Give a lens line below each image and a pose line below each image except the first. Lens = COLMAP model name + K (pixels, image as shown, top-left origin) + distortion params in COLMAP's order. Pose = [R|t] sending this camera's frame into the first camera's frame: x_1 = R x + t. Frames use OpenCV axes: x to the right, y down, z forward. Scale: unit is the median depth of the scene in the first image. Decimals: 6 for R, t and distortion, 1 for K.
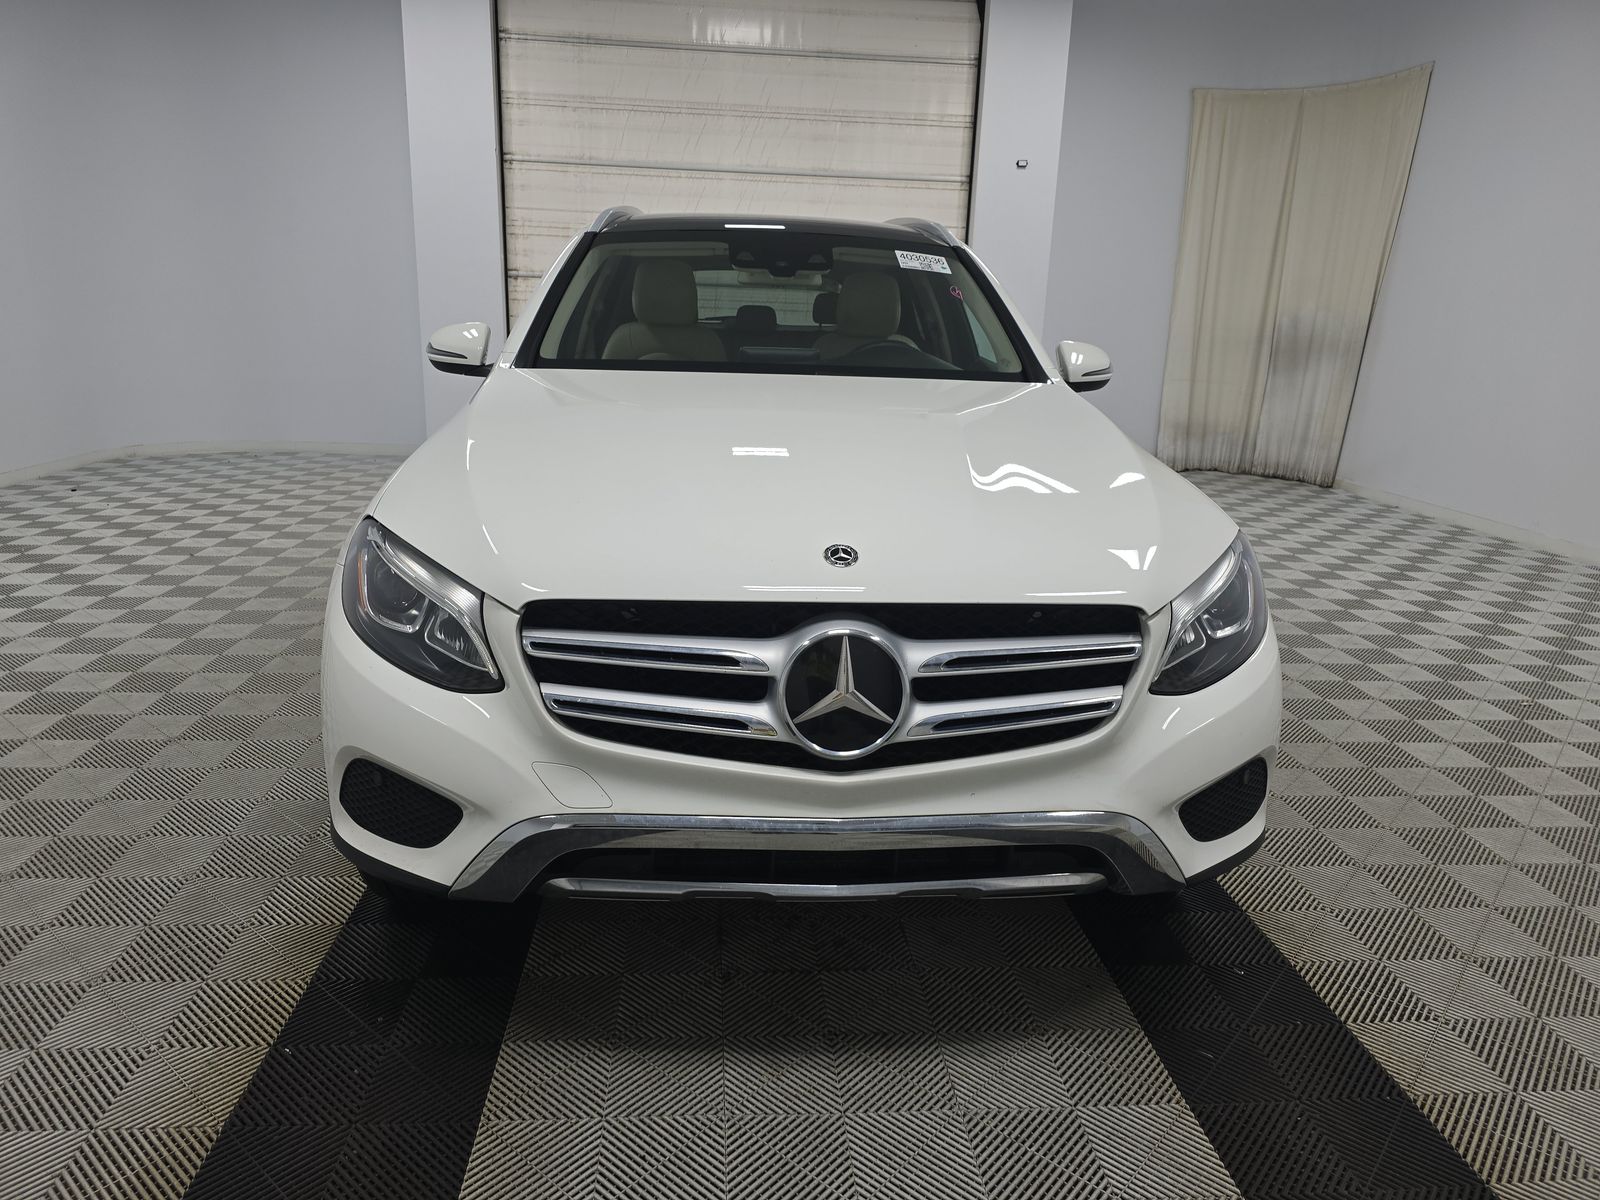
lens RADIAL K [[1068.0, 0, 791.9], [0, 1068.0, 582.7], [0, 0, 1]] dist [0.008583, -0.003385]
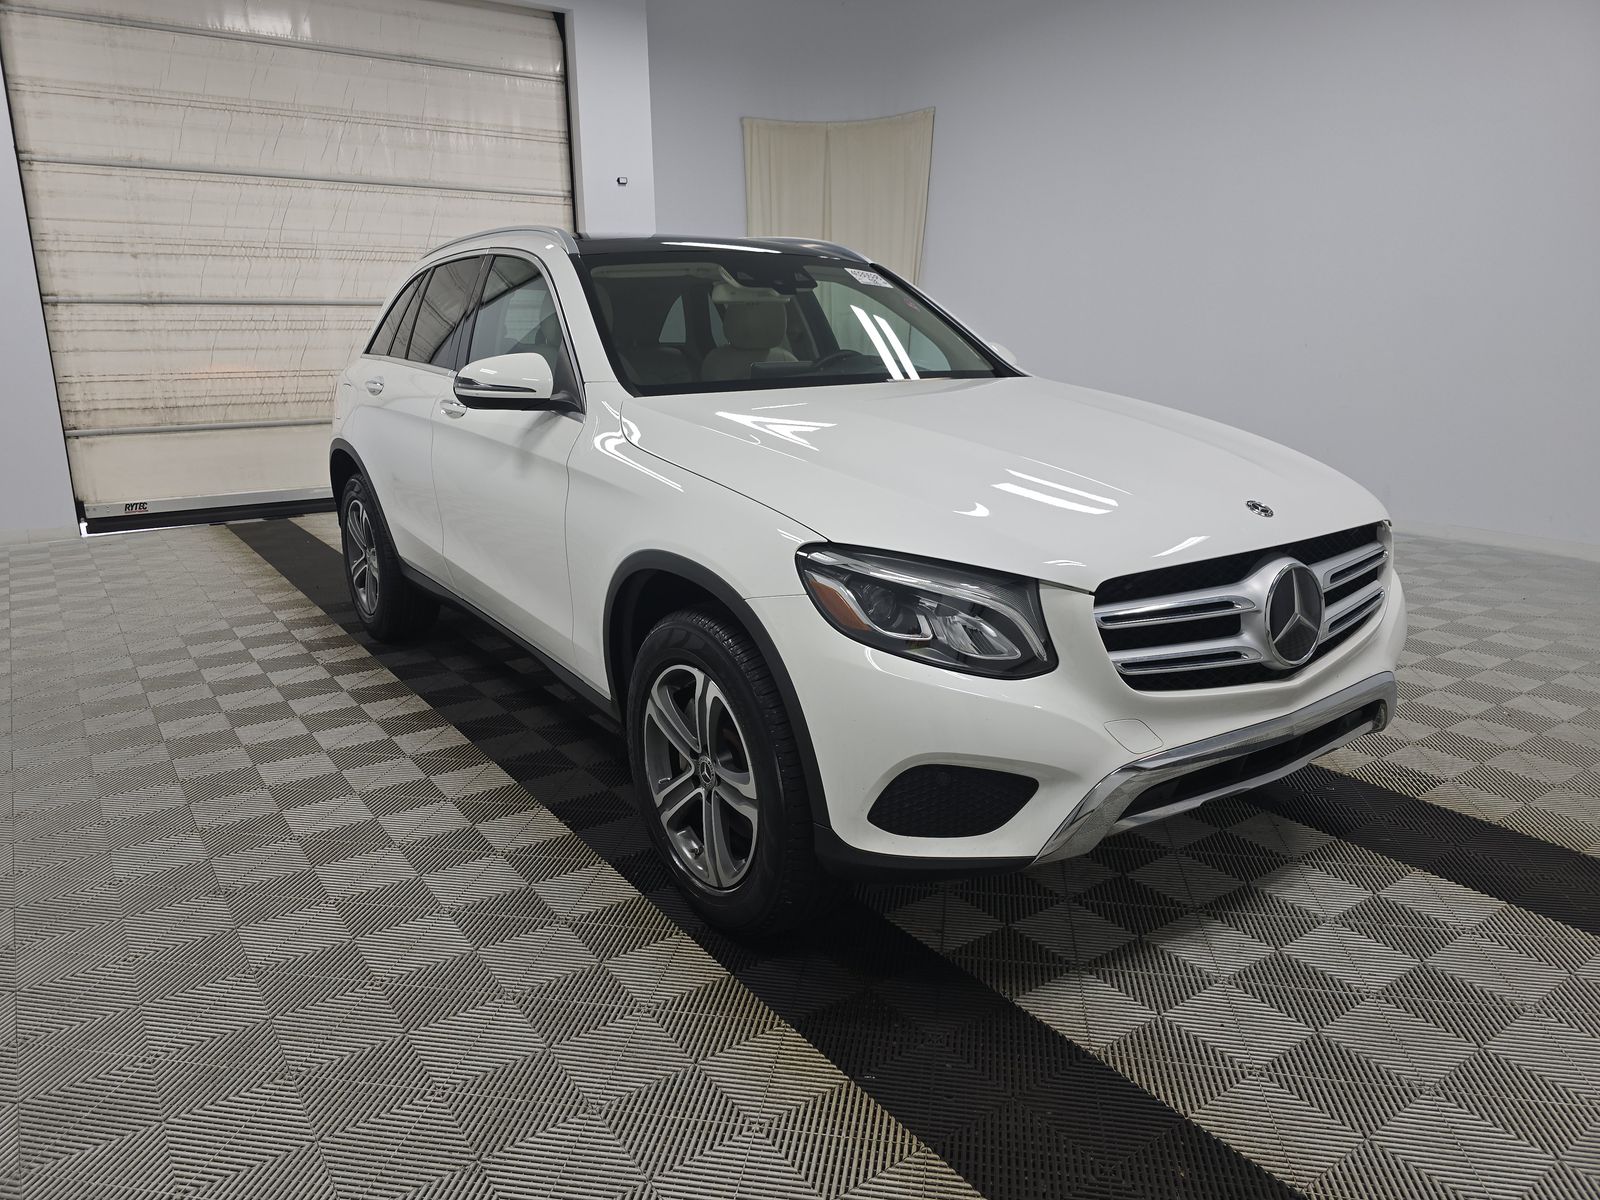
lens RADIAL K [[1050.6, 0, 800.0], [0, 1050.6, 600.0], [0, 0, 1]] dist [-0.002172, -0.010963]
pose [[0.858544, -0.164686, 0.485573, -0.200677], [0.160254, 0.985758, 0.050983, -0.013060], [-0.487054, 0.034044, 0.872708, 0.037458]]
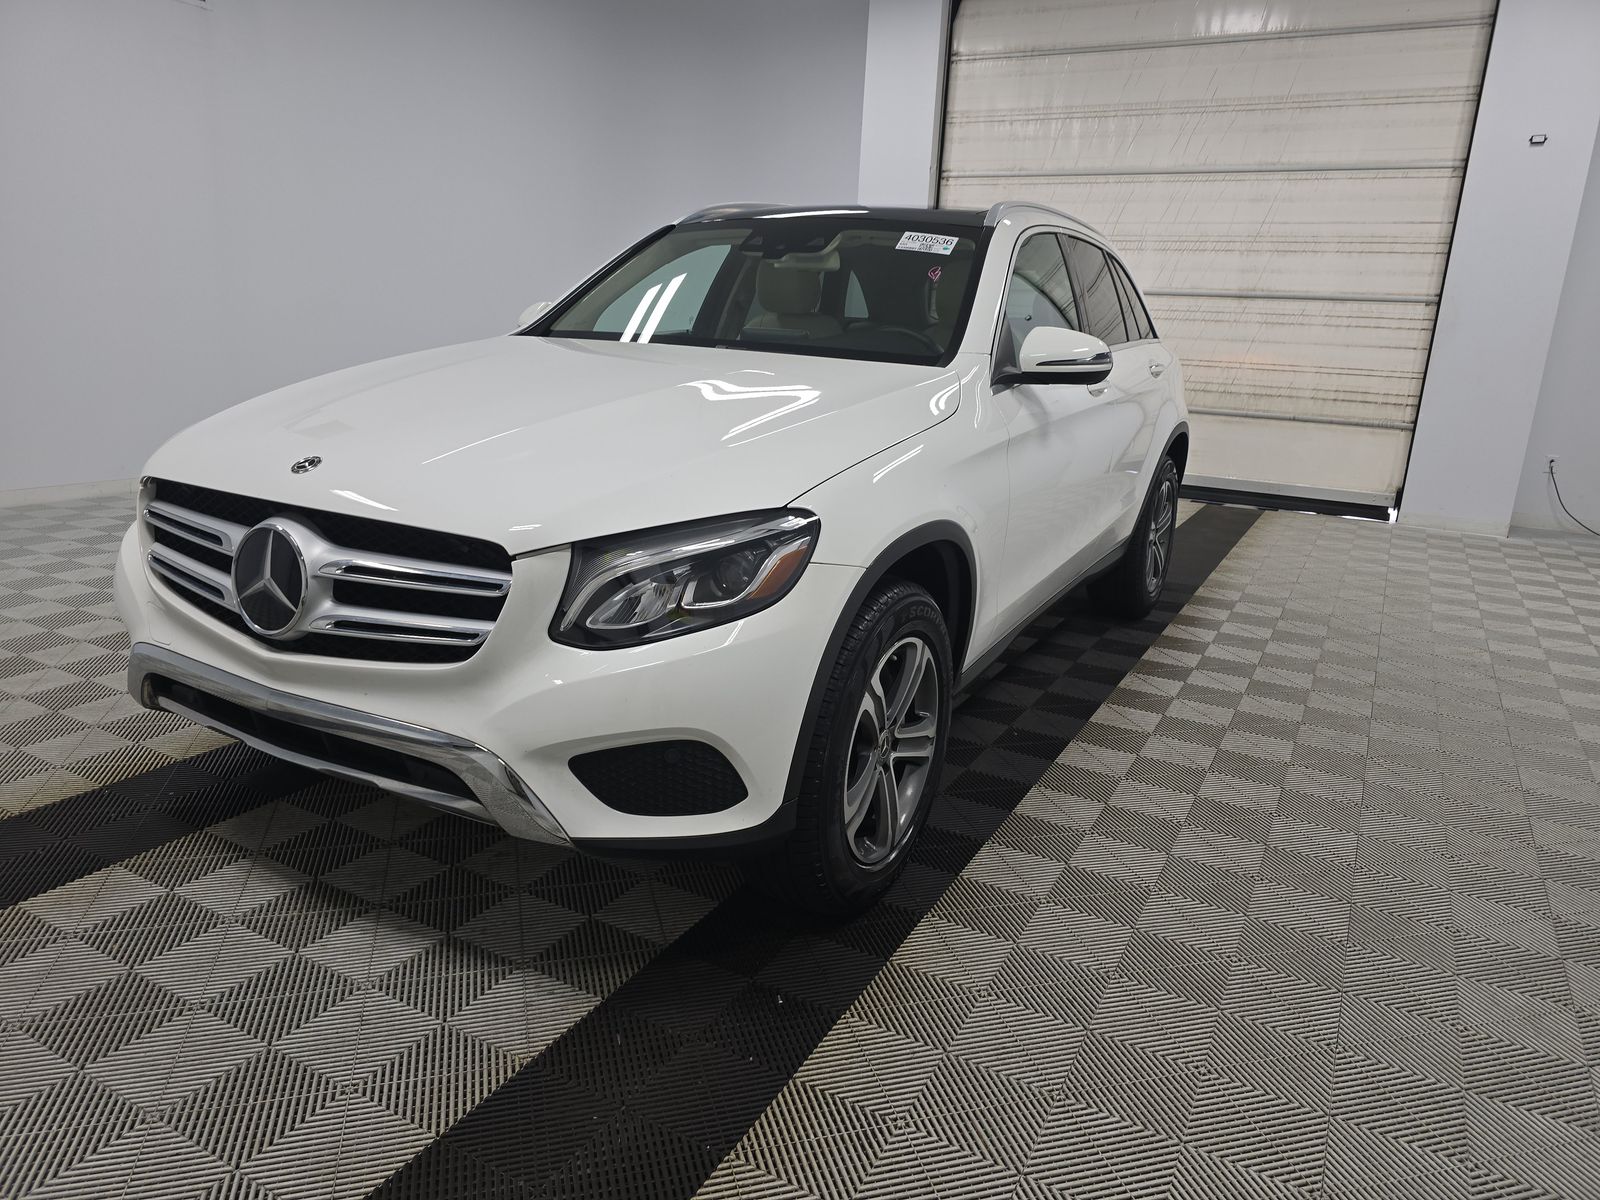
lens RADIAL K [[1035.5, 0, 794.5], [0, 1035.5, 563.8], [0, 0, 1]] dist [0.097208, -0.082941]
pose [[0.838303, 0.138611, -0.527290, 0.213182], [-0.156087, 0.987677, 0.011484, -0.002683], [0.522383, 0.072676, 0.849608, 0.060855]]
